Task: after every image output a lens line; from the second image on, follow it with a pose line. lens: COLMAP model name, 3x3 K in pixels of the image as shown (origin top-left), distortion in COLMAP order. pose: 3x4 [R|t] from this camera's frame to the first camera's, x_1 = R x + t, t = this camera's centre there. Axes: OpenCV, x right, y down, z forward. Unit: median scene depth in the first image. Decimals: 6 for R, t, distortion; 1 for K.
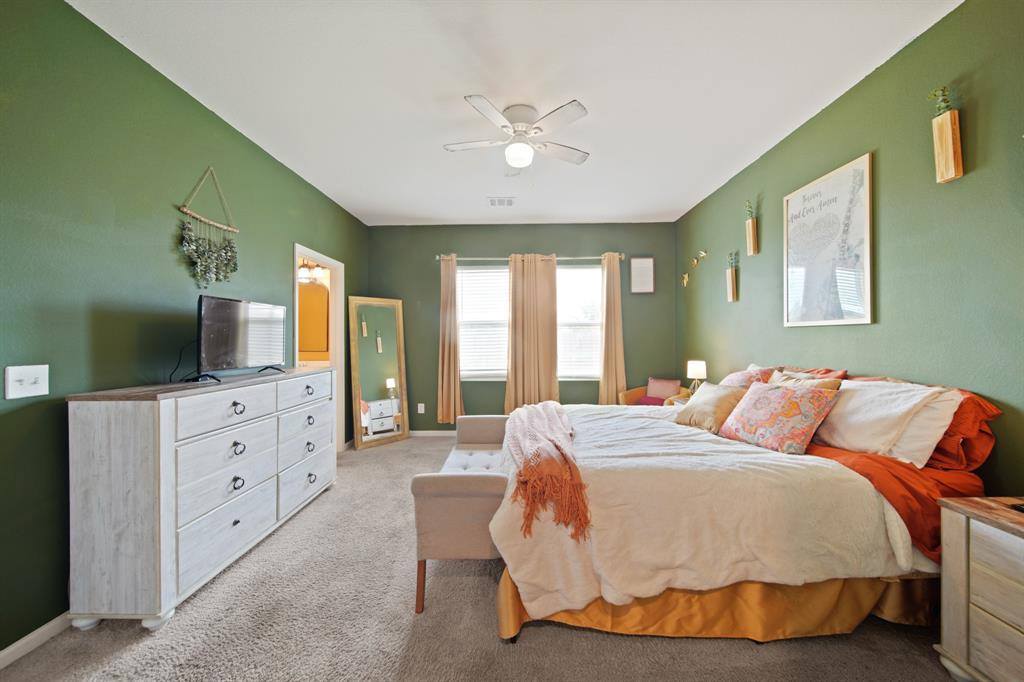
lens RADIAL K [[363.6, 0, 506.5], [0, 363.6, 336.8], [0, 0, 1]] dist [-0.003491, -0.001122]
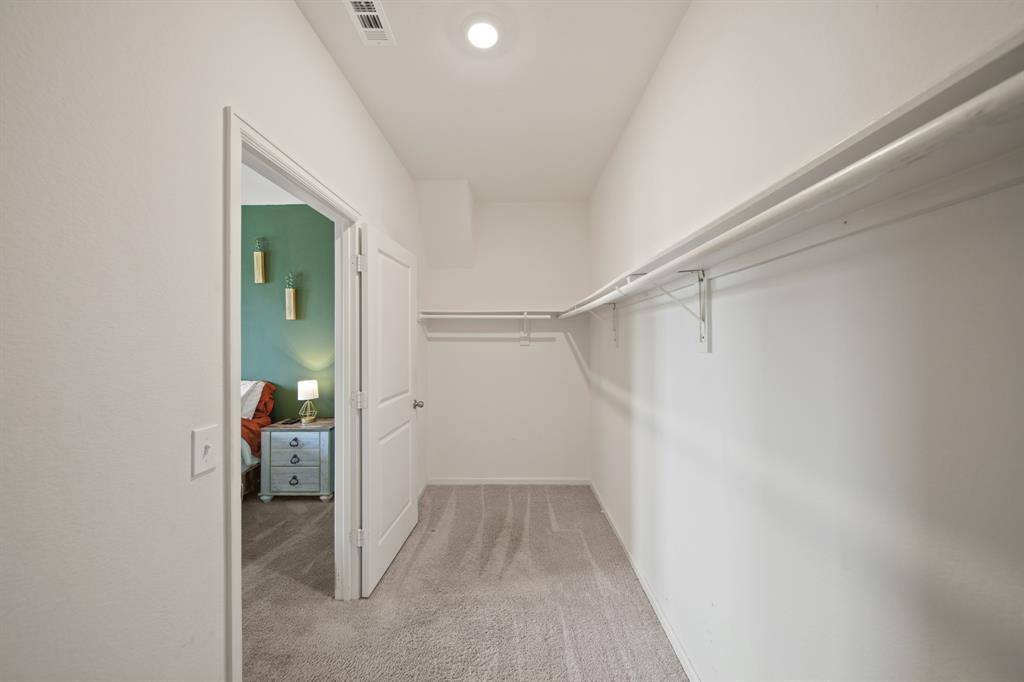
lens RADIAL K [[363.6, 0, 508.1], [0, 363.6, 339.0], [0, 0, 1]] dist [-0.003491, -0.001122]
pose [[0.002896, 0.005145, 0.999983, -1.002505], [-0.008305, 0.999952, -0.005121, -0.116042], [-0.999961, -0.008290, 0.002939, -0.527077]]
